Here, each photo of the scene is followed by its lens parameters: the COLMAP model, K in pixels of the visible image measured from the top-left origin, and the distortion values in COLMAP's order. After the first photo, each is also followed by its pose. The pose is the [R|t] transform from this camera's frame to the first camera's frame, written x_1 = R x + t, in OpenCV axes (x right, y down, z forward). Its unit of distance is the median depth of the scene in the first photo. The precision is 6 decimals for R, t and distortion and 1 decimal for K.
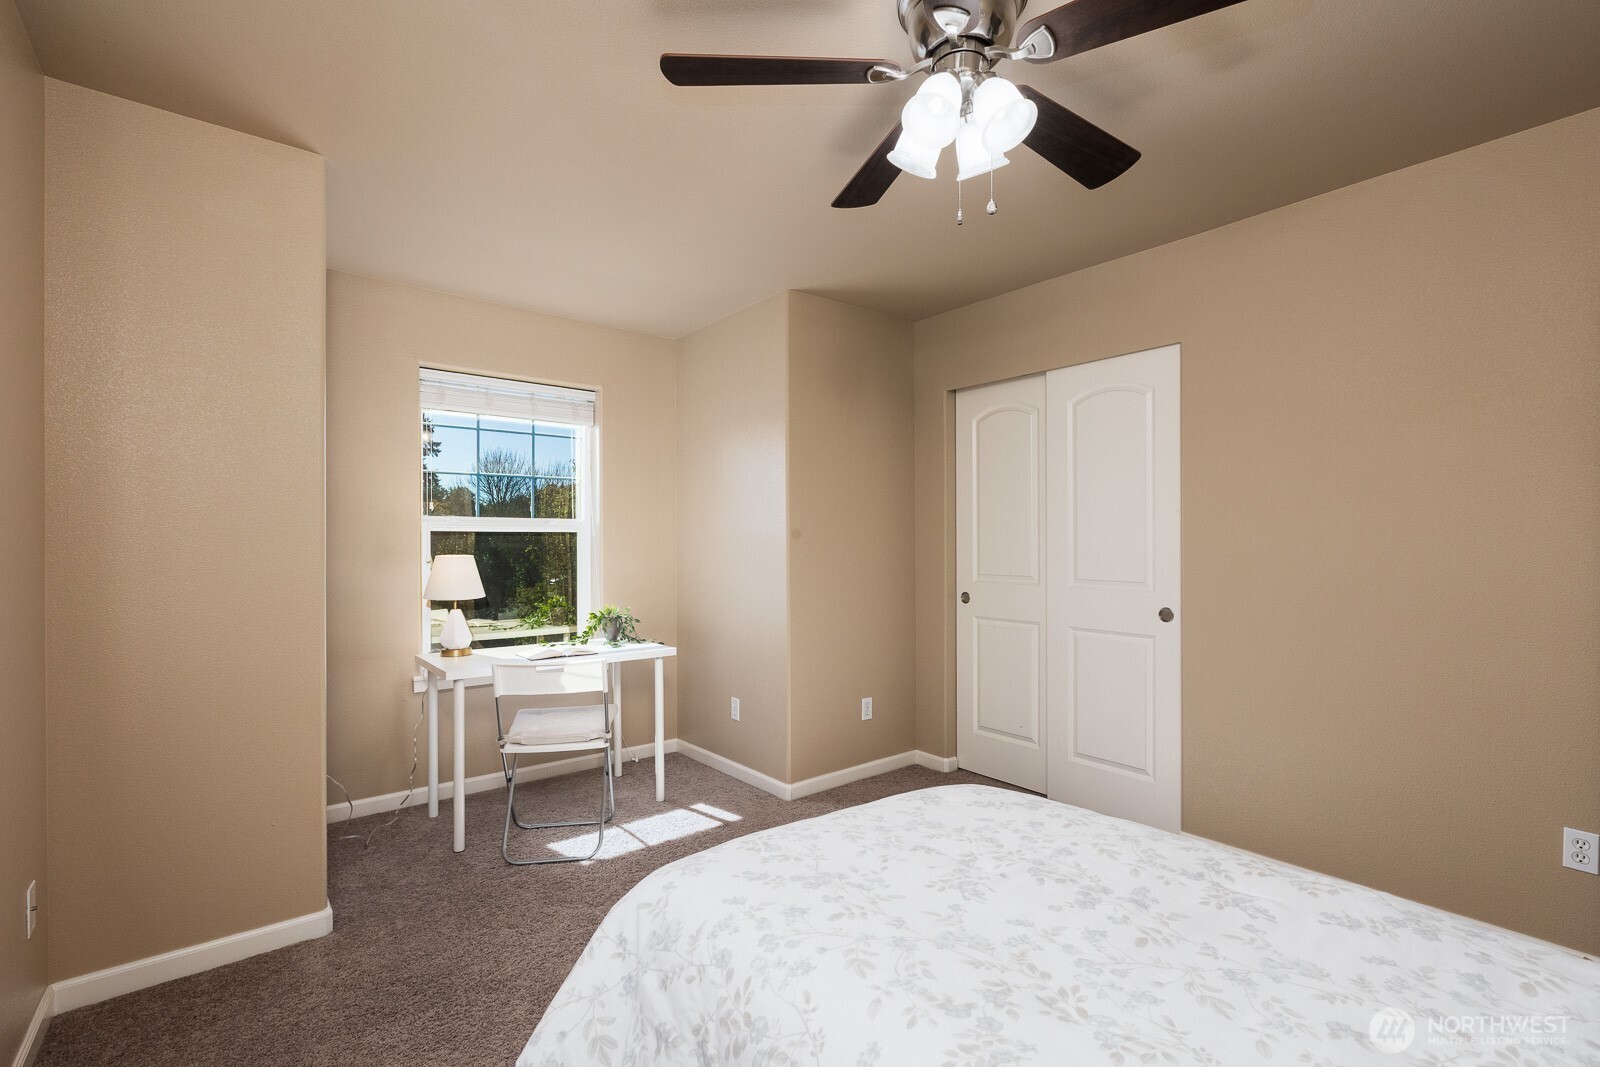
lens RADIAL K [[706.4, 0, 800.0], [0, 706.4, 533.5], [0, 0, 1]] dist [0.003014, 0.000249]
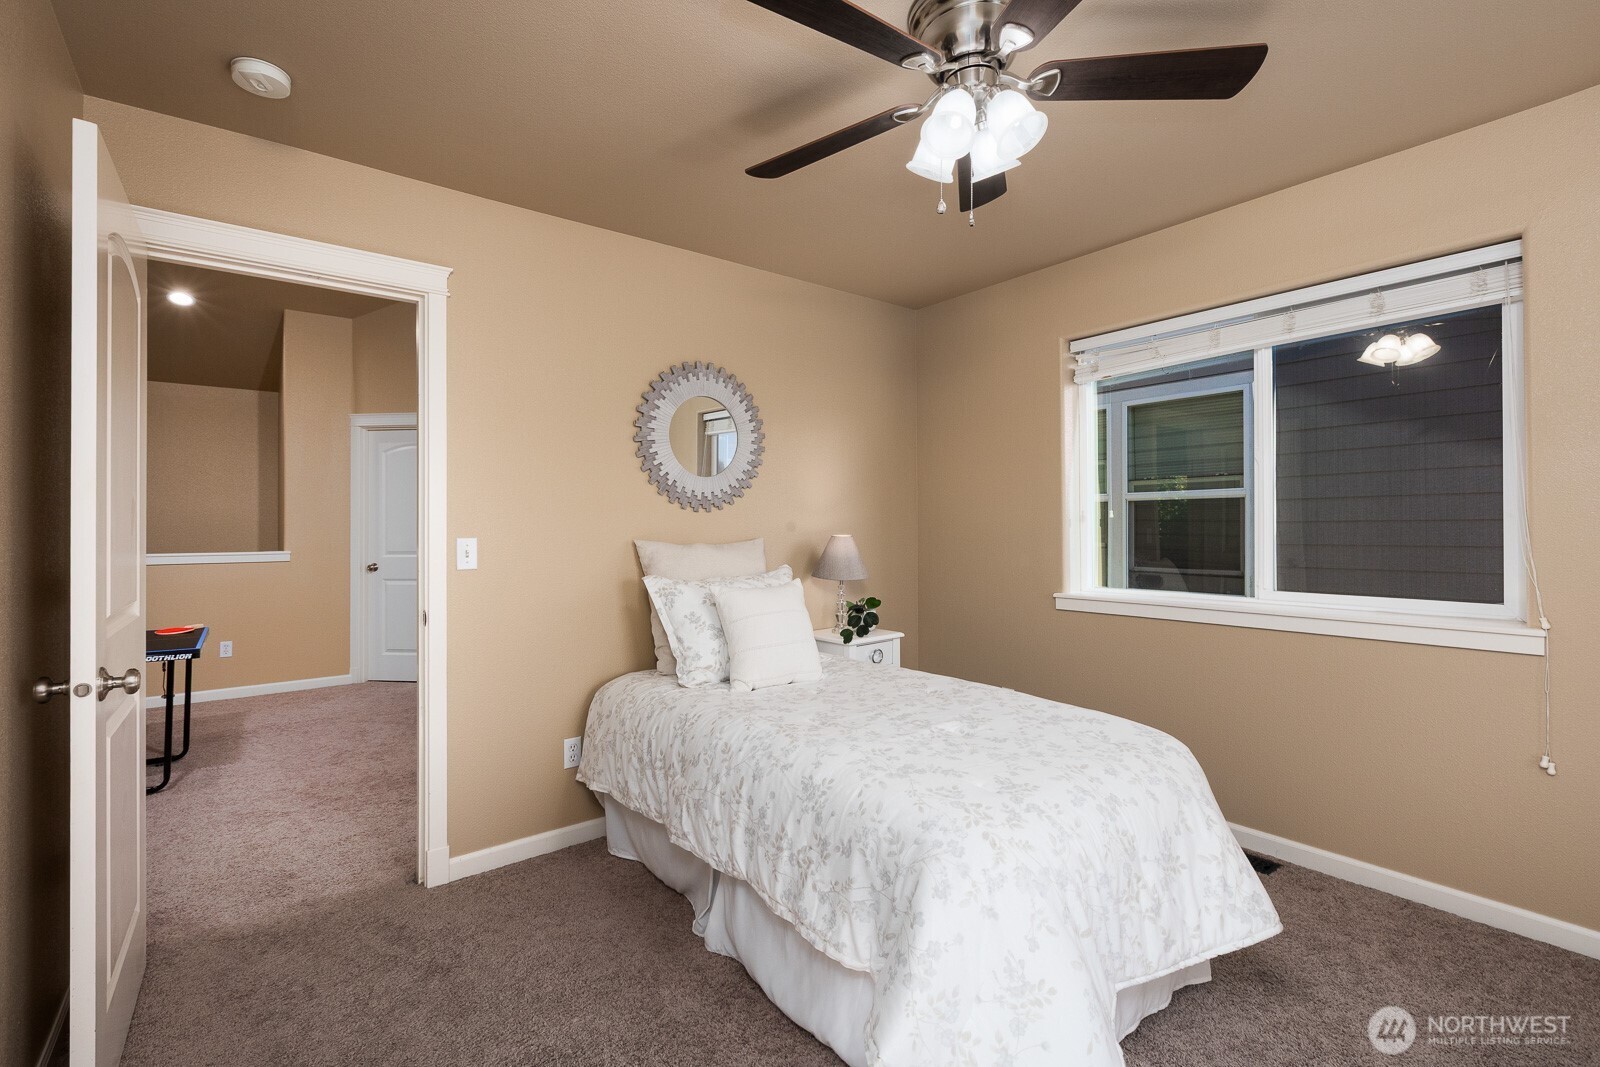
lens RADIAL K [[700.9, 0, 802.4], [0, 700.9, 515.8], [0, 0, 1]] dist [-0.001355, -0.000010]
pose [[-0.999893, 0.006918, -0.012893, 0.741494], [0.007265, 0.999607, -0.027093, 0.022398], [0.012700, -0.027184, -0.999550, 1.691816]]
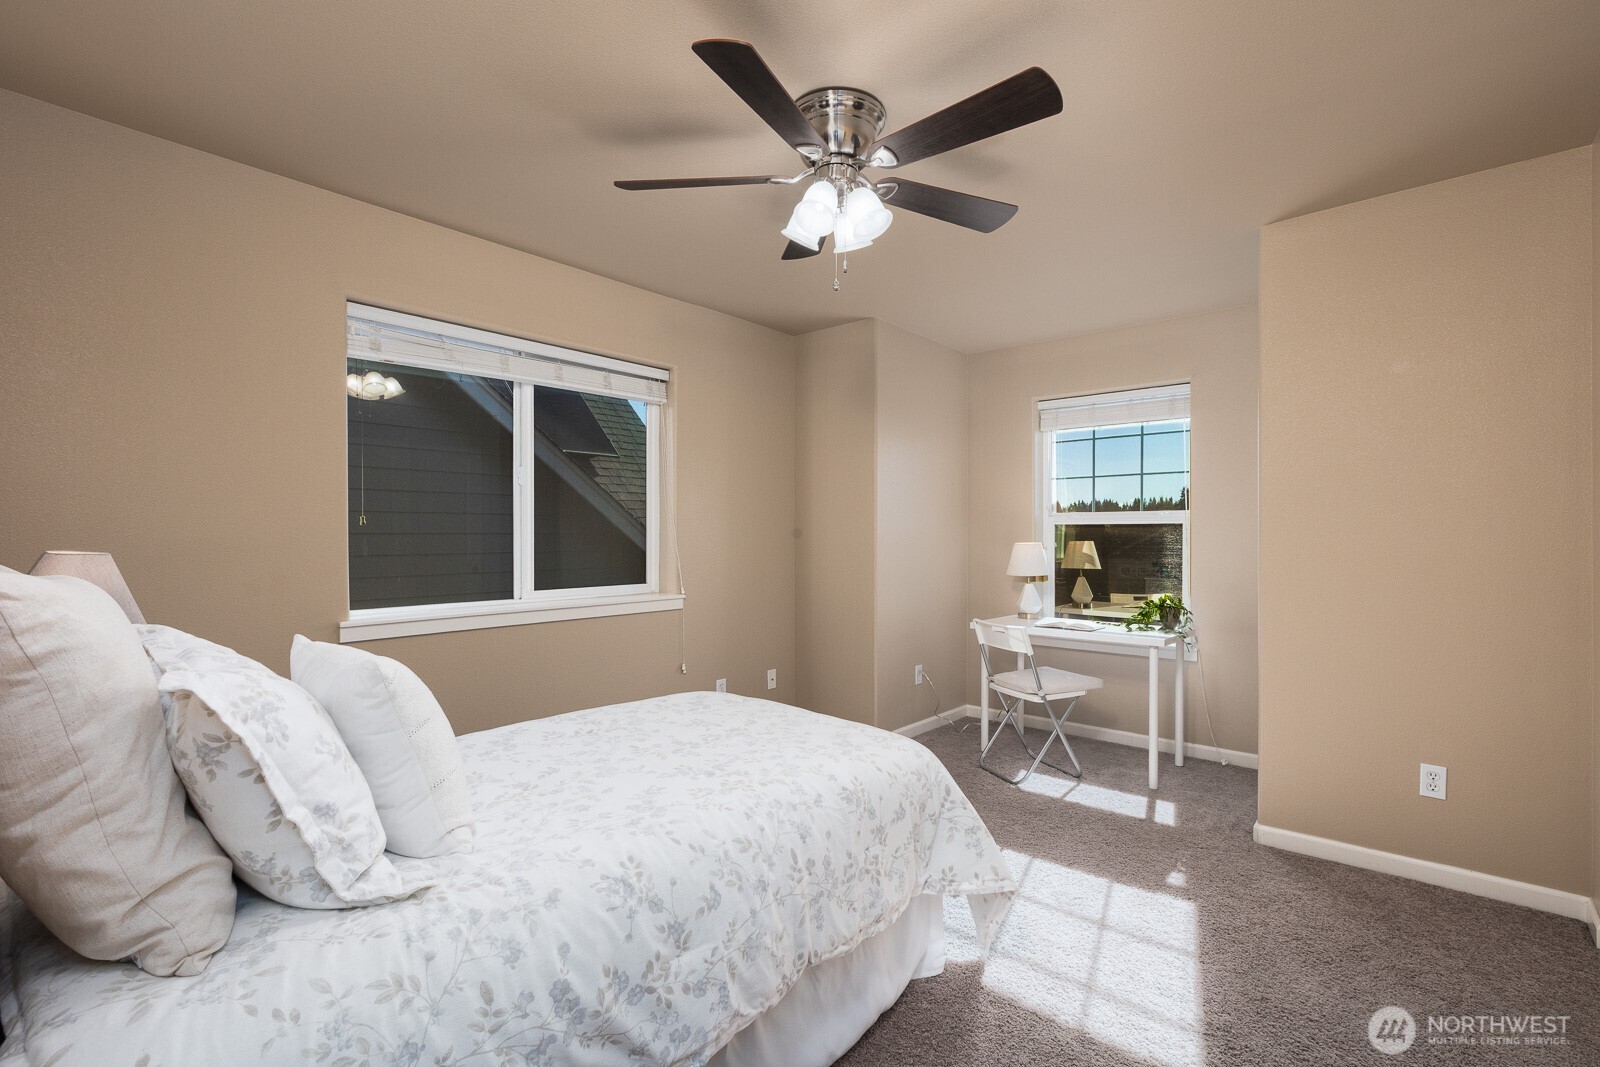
lens RADIAL K [[706.4, 0, 800.0], [0, 706.4, 533.5], [0, 0, 1]] dist [0.003014, 0.000249]
pose [[0.181310, -0.002851, -0.983422, 1.493492], [0.013850, 0.999904, -0.000345, 0.015382], [0.983329, -0.013558, 0.181332, 0.689181]]
